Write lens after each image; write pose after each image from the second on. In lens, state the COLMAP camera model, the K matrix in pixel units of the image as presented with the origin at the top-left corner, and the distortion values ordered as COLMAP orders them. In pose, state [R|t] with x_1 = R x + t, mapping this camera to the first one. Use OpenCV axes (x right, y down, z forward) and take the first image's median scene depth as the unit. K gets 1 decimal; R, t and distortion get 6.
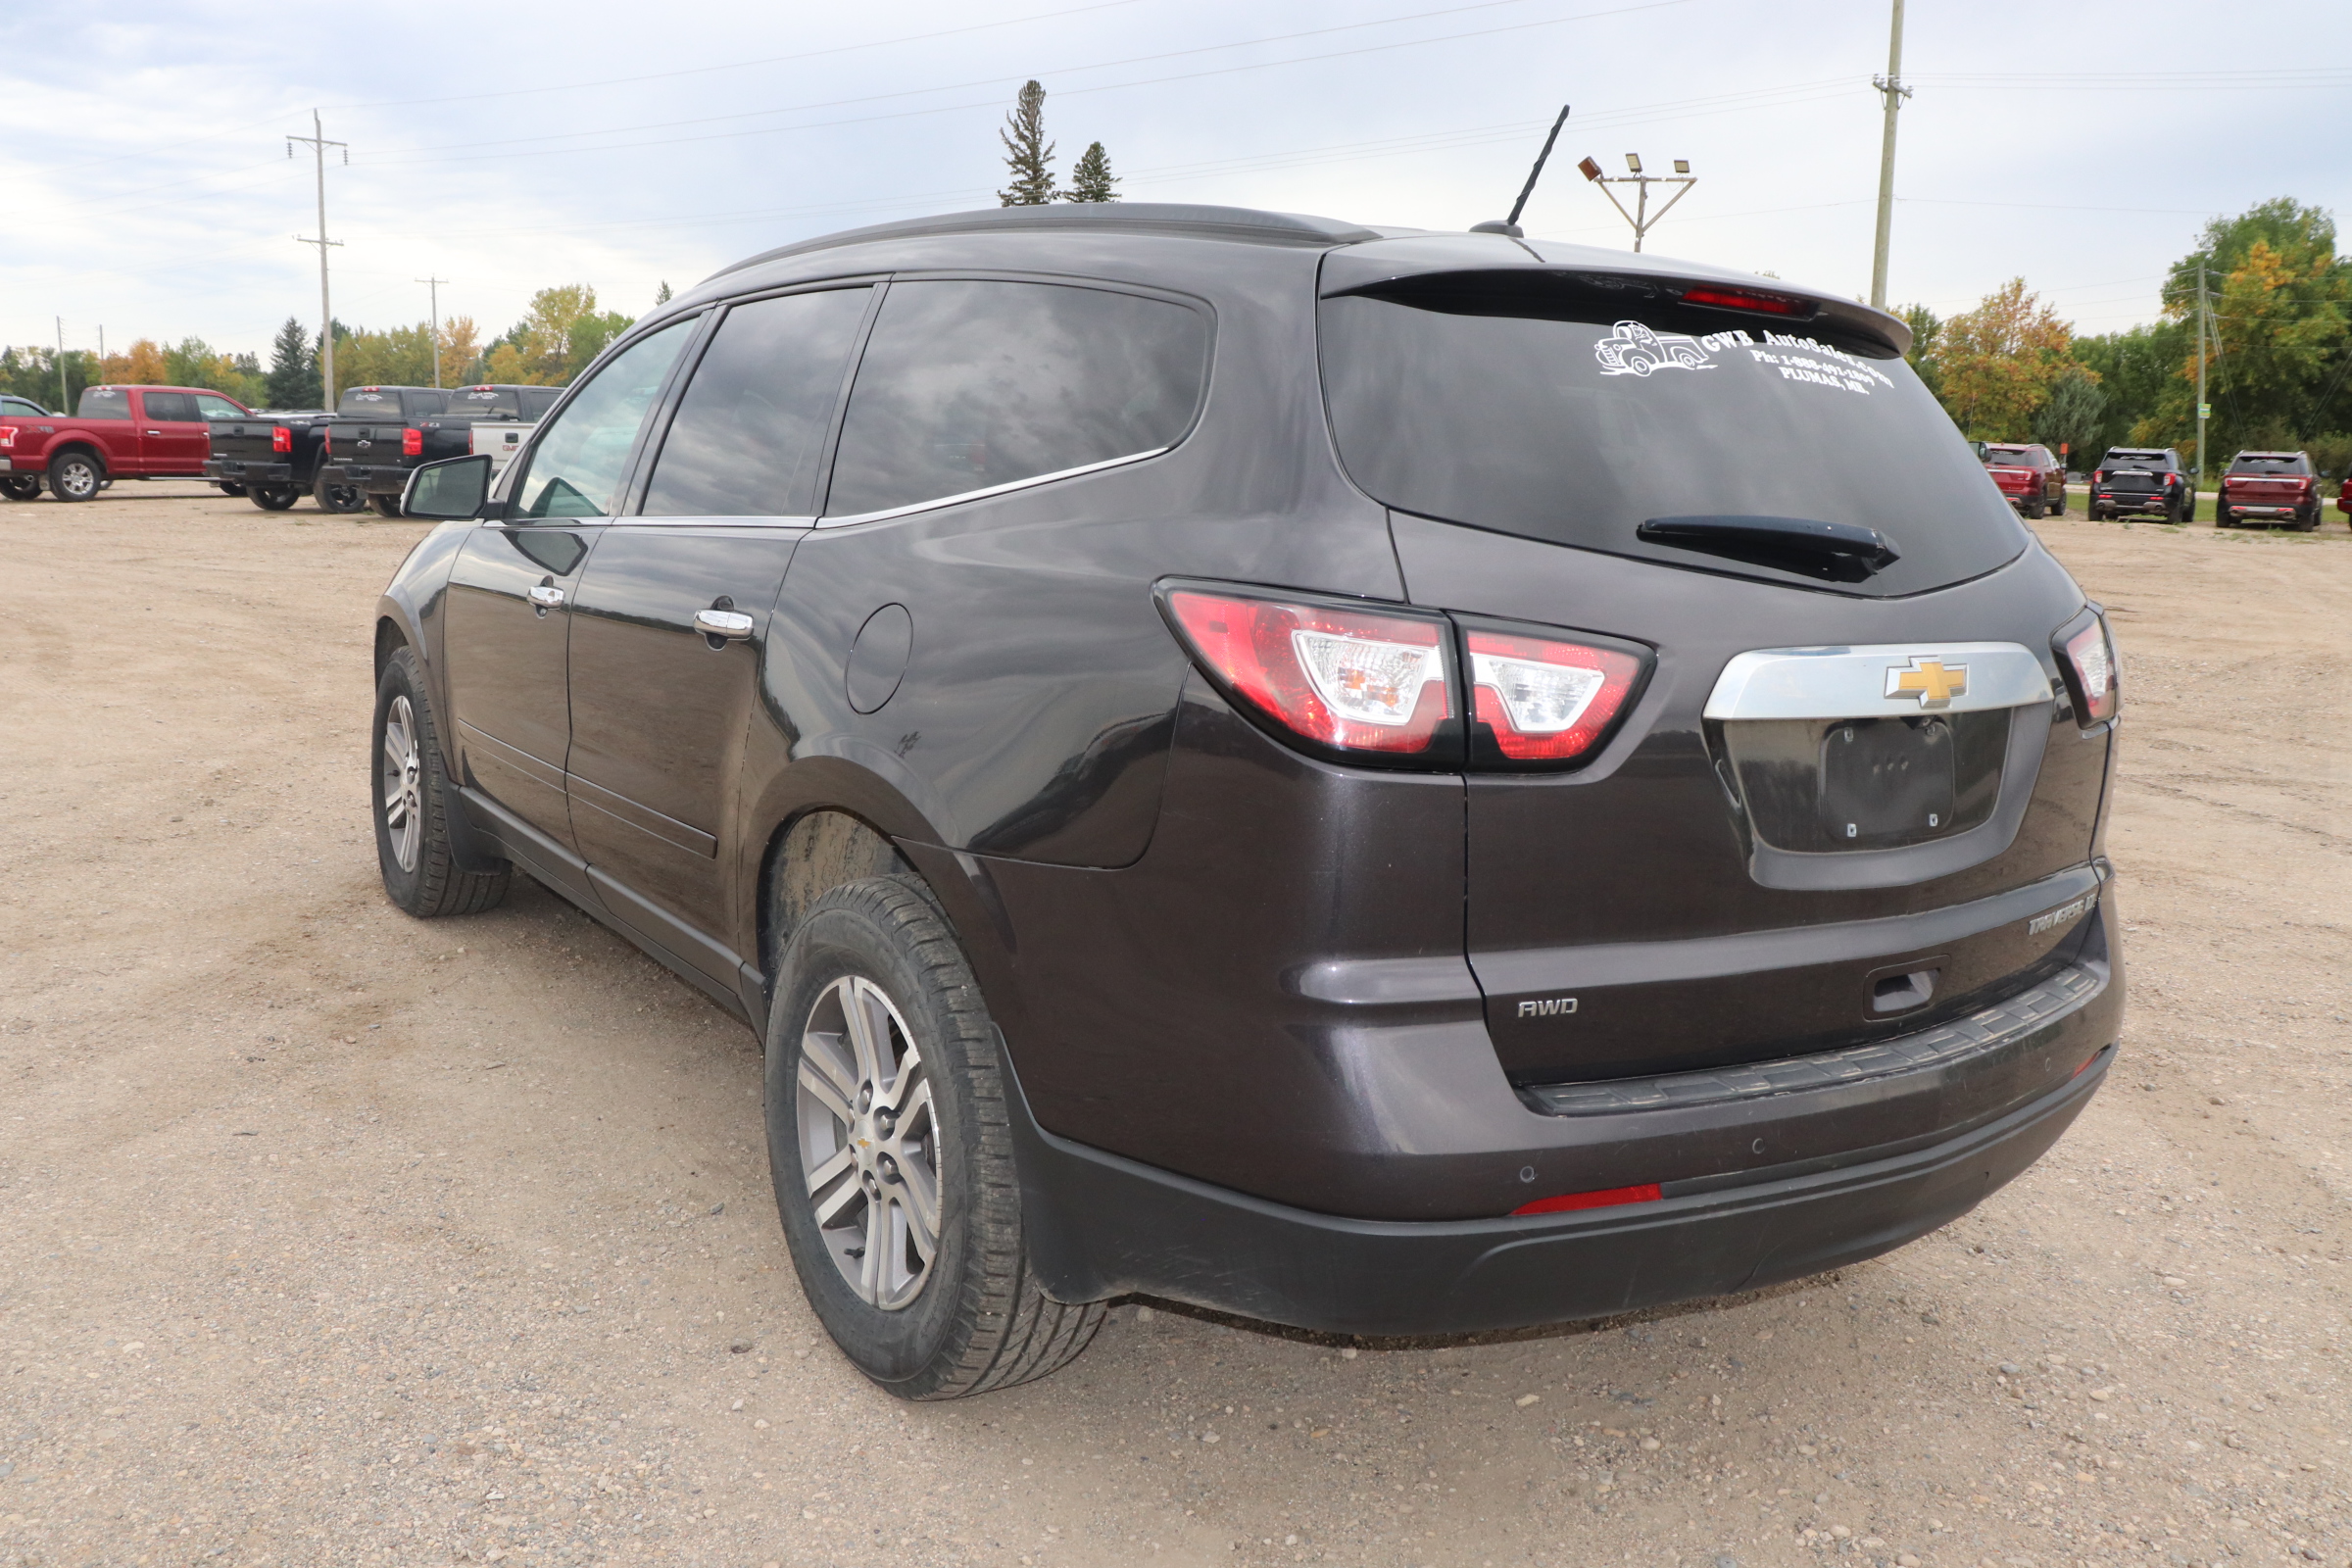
lens RADIAL K [[1913.1, 0, 1177.2], [0, 1913.1, 769.9], [0, 0, 1]] dist [-0.162121, 0.138100]
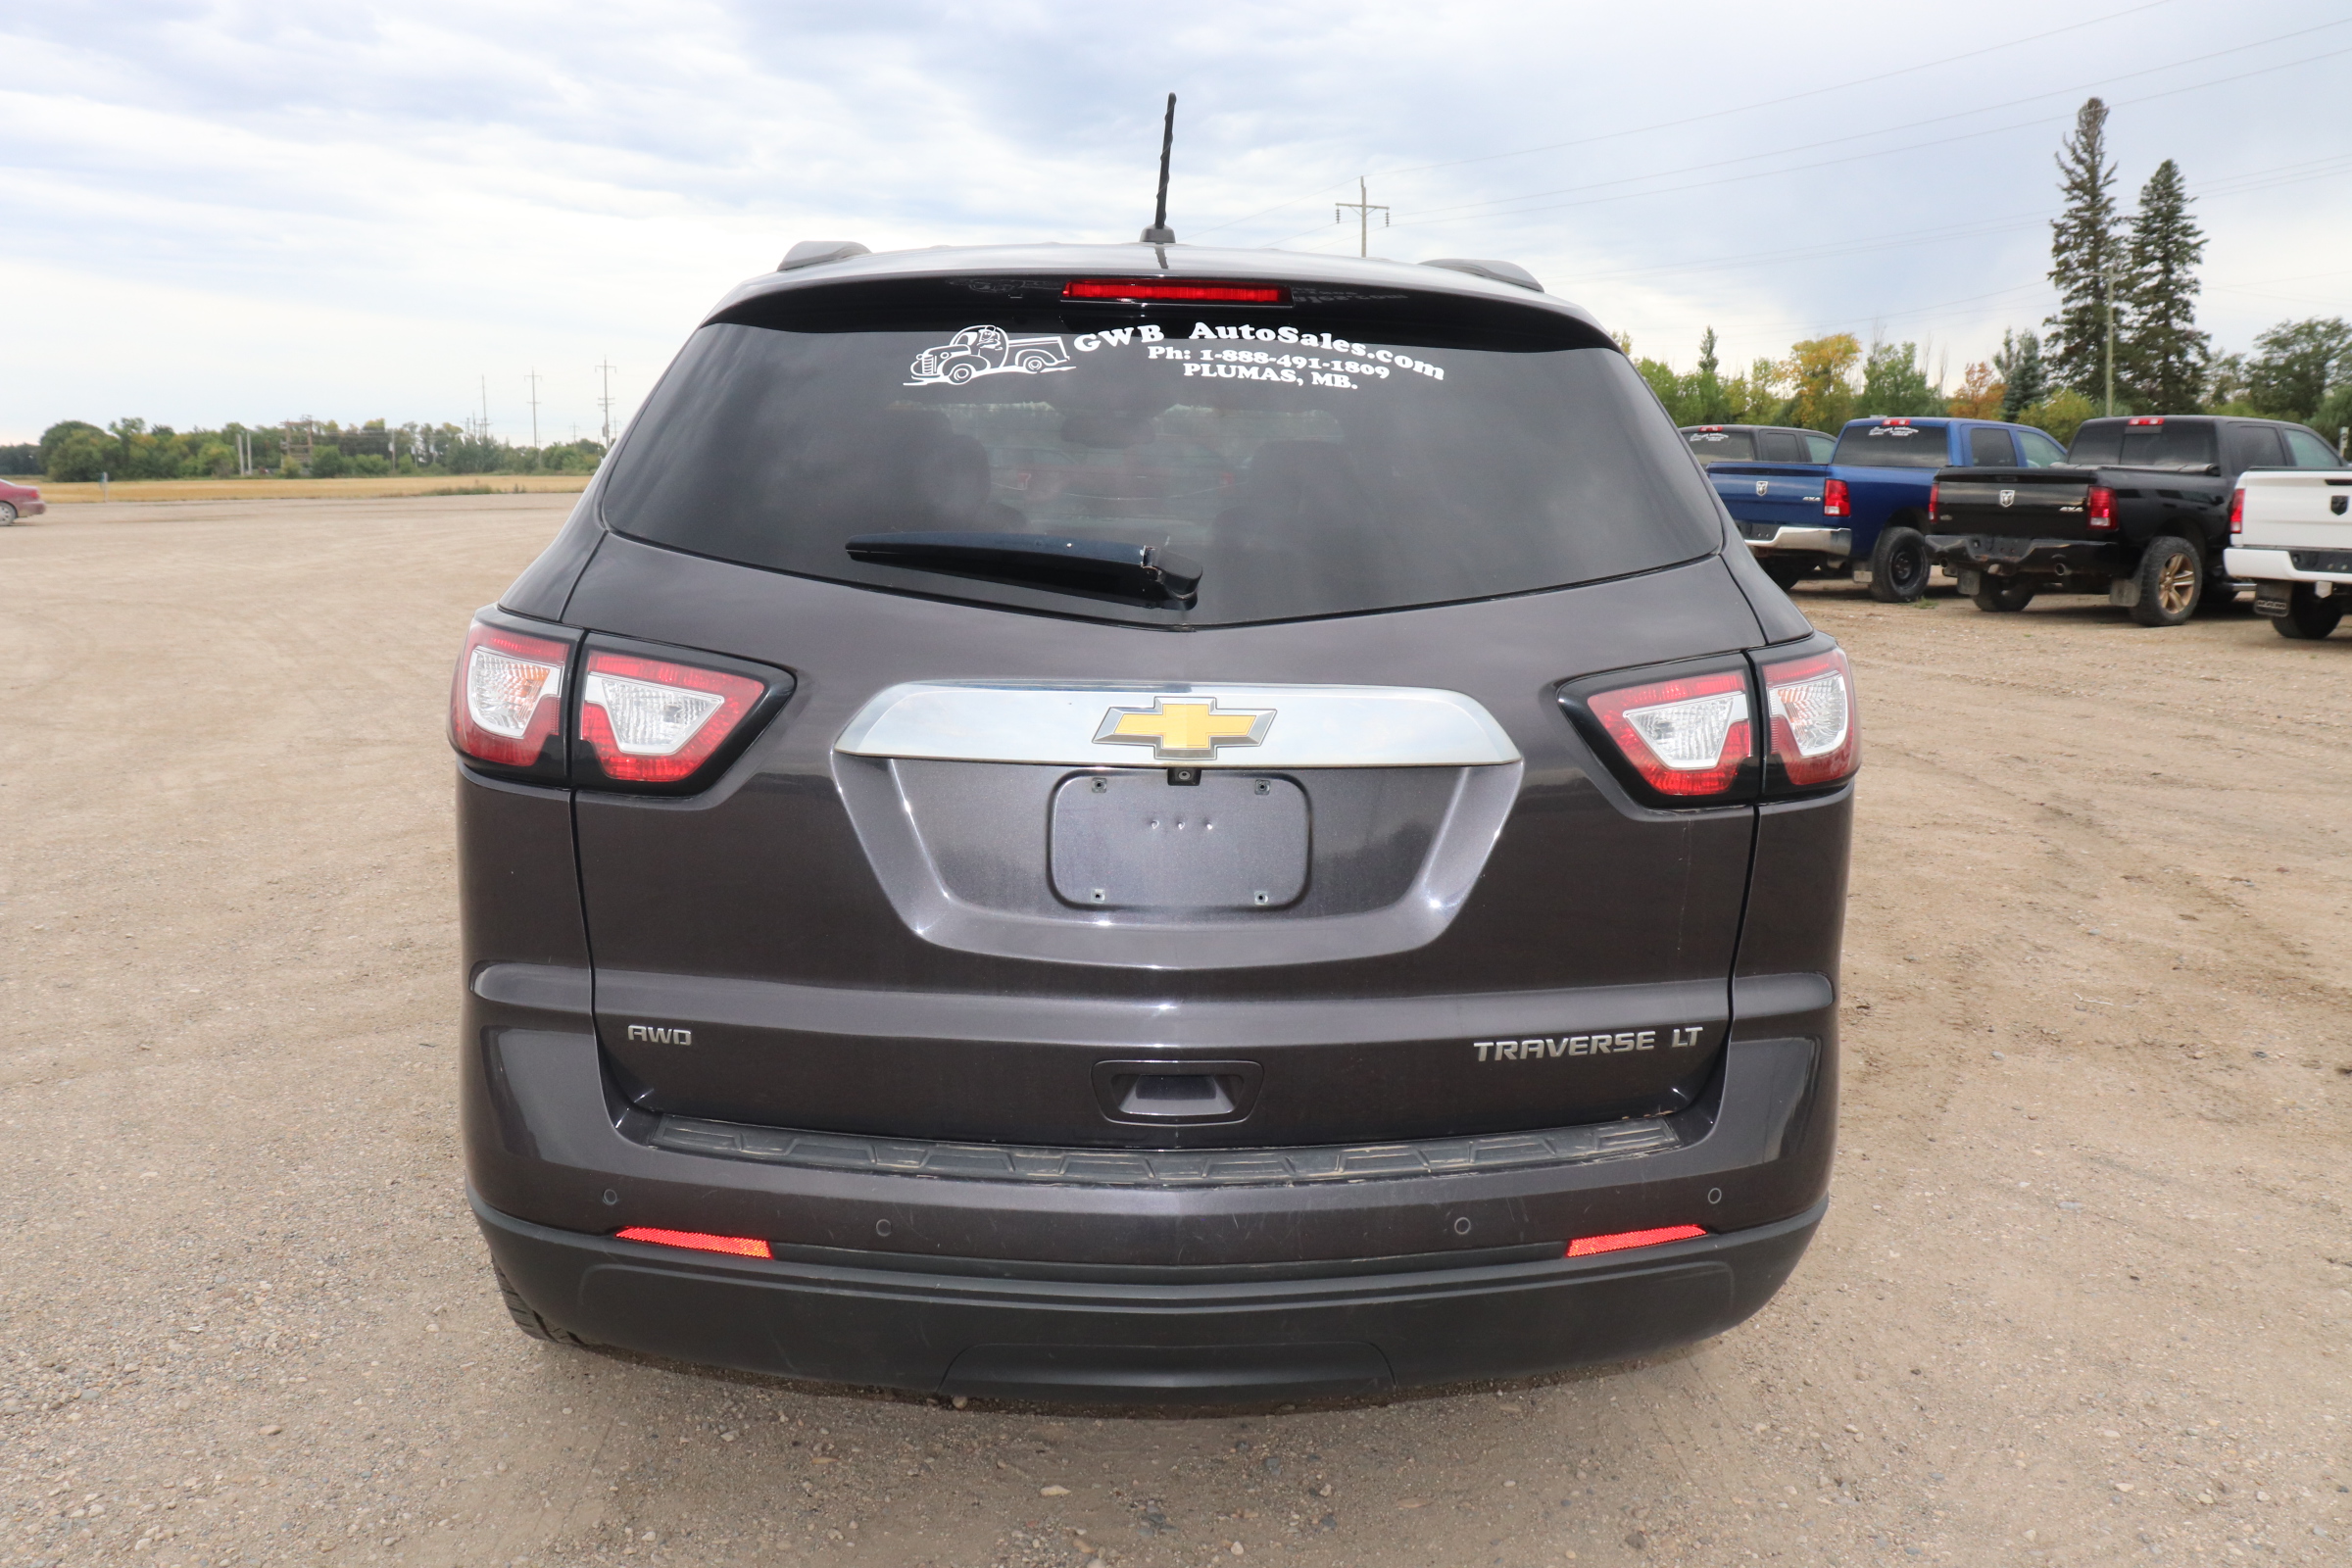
lens RADIAL K [[1913.1, 0, 1177.2], [0, 1913.1, 769.9], [0, 0, 1]] dist [-0.162121, 0.138100]
pose [[0.862457, 0.059529, -0.502617, 0.800824], [-0.071281, 0.997447, -0.004179, -0.023635], [0.501086, 0.039431, 0.864499, 0.251120]]
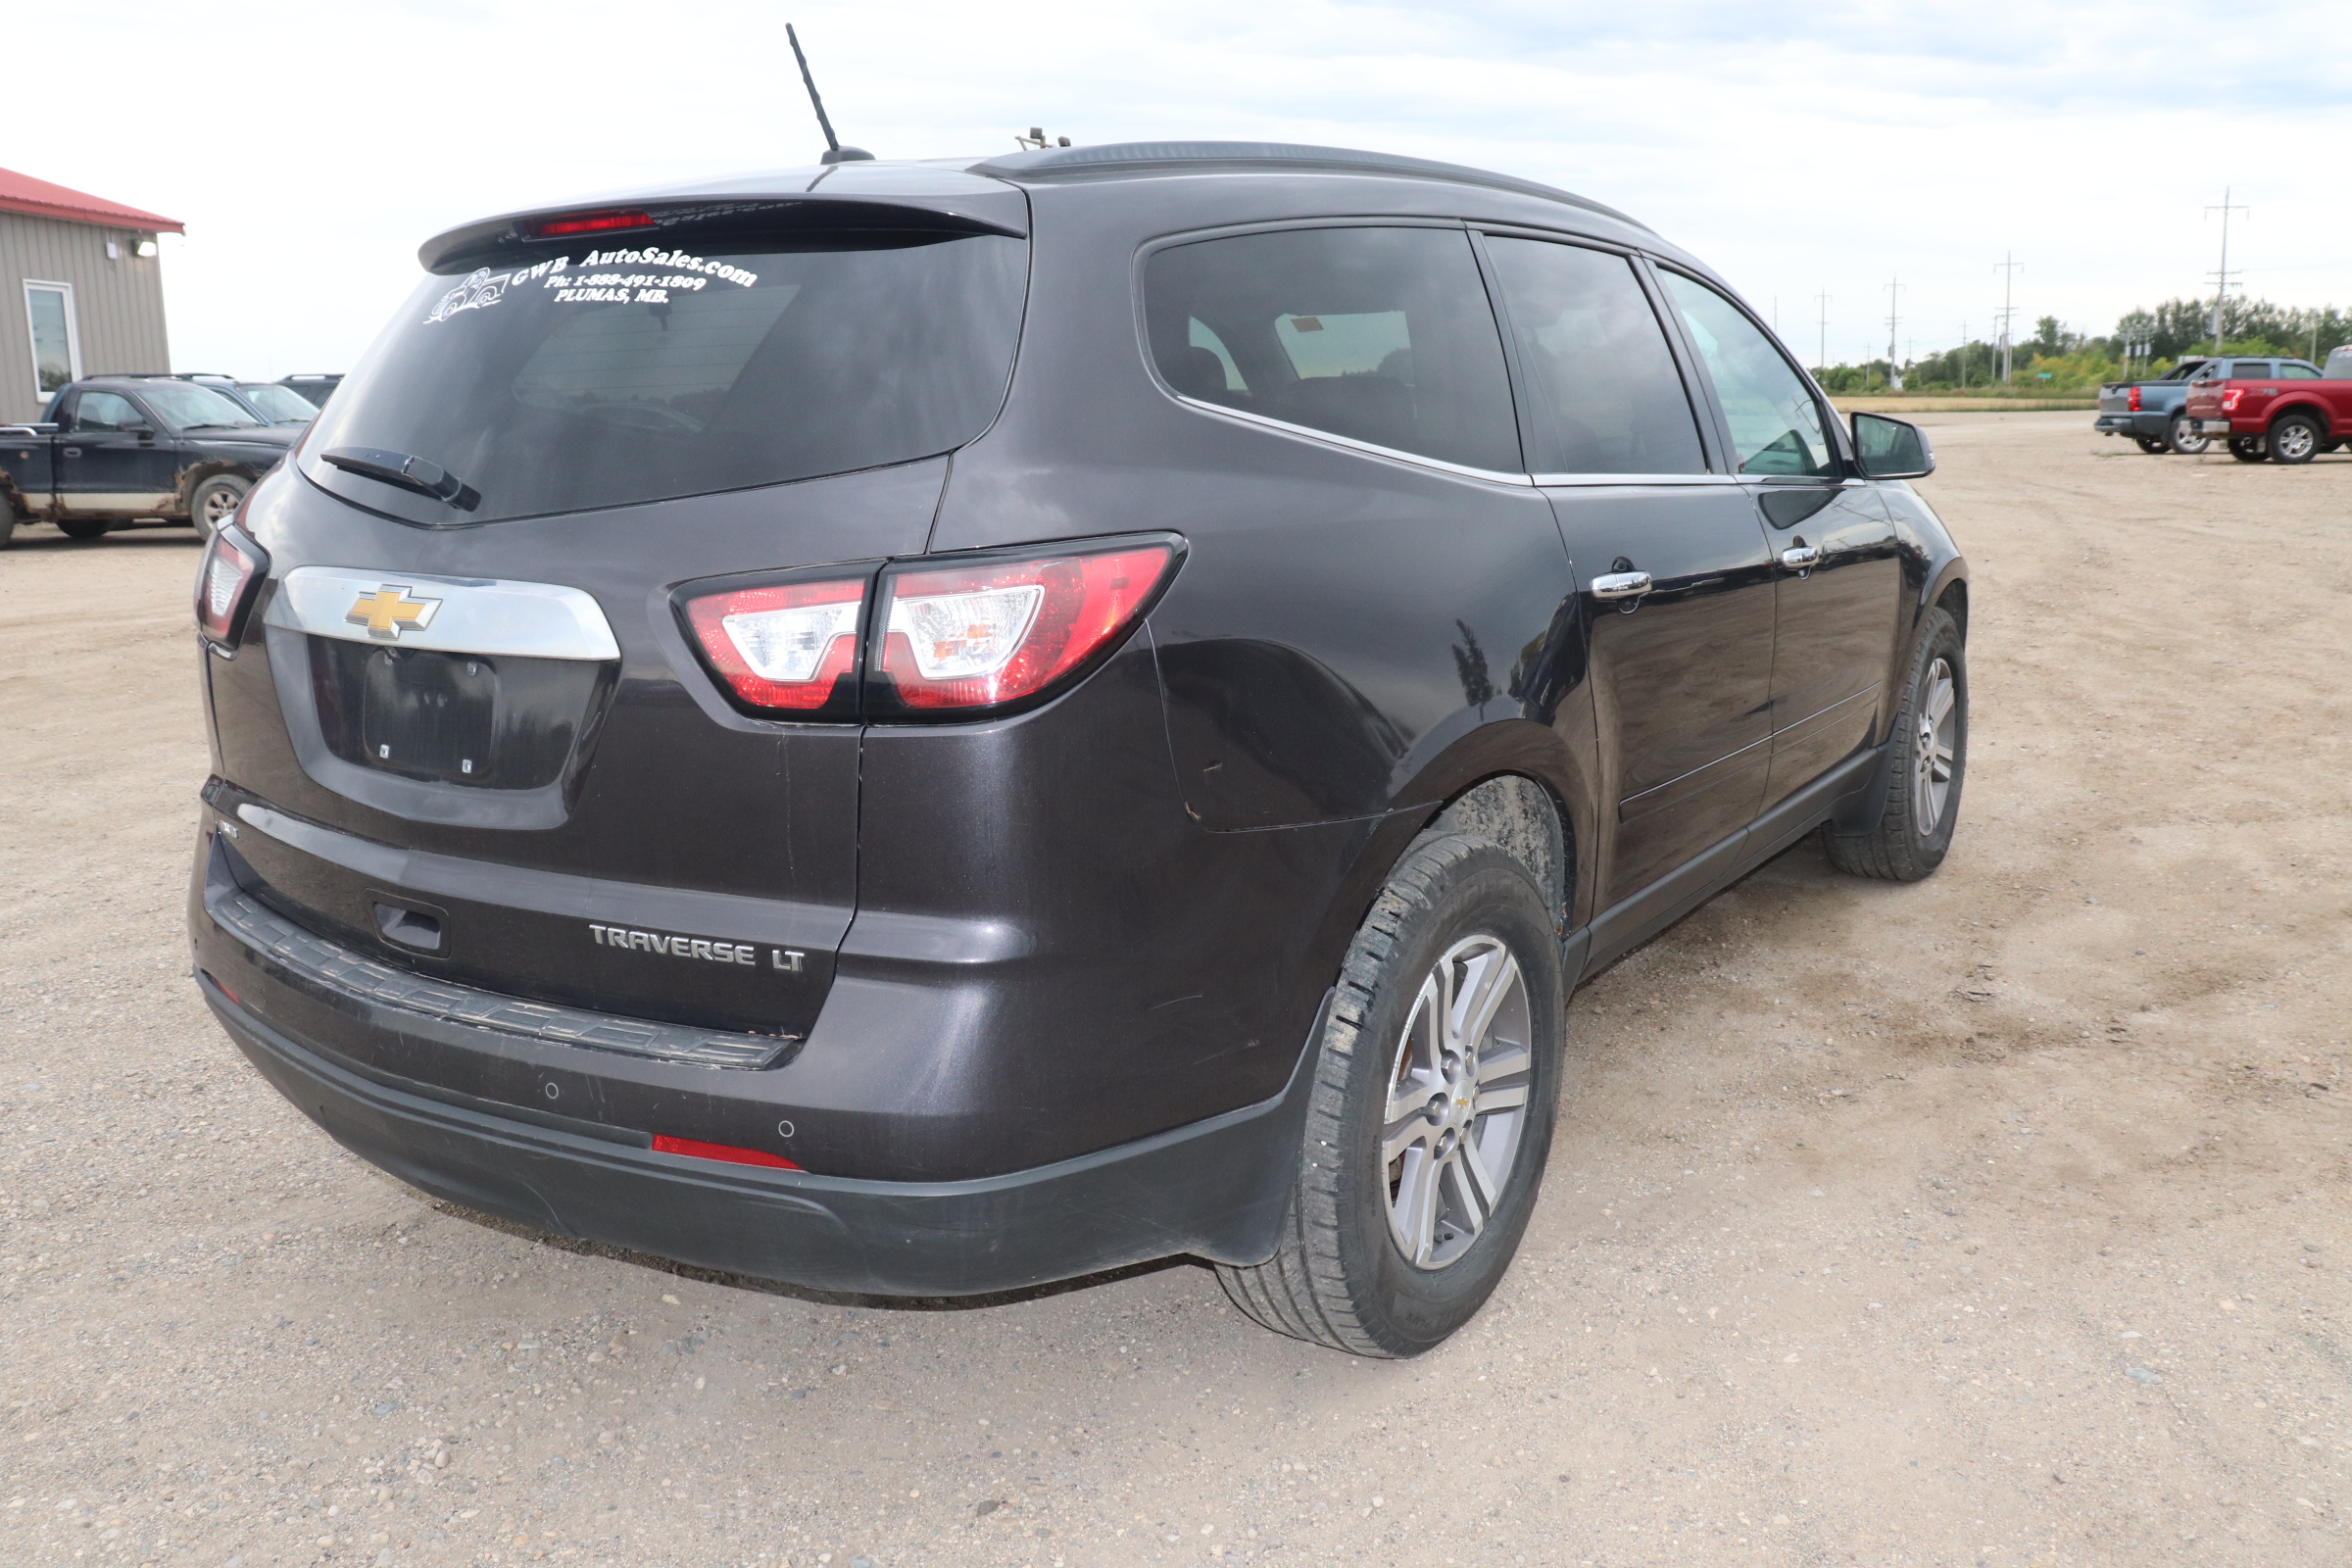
lens RADIAL K [[1913.1, 0, 1177.2], [0, 1913.1, 769.9], [0, 0, 1]] dist [-0.162121, 0.138100]
pose [[0.378459, 0.147344, -0.913815, 1.410332], [-0.130436, 0.985887, 0.104945, -0.117462], [0.916382, 0.079477, 0.392336, 0.966623]]
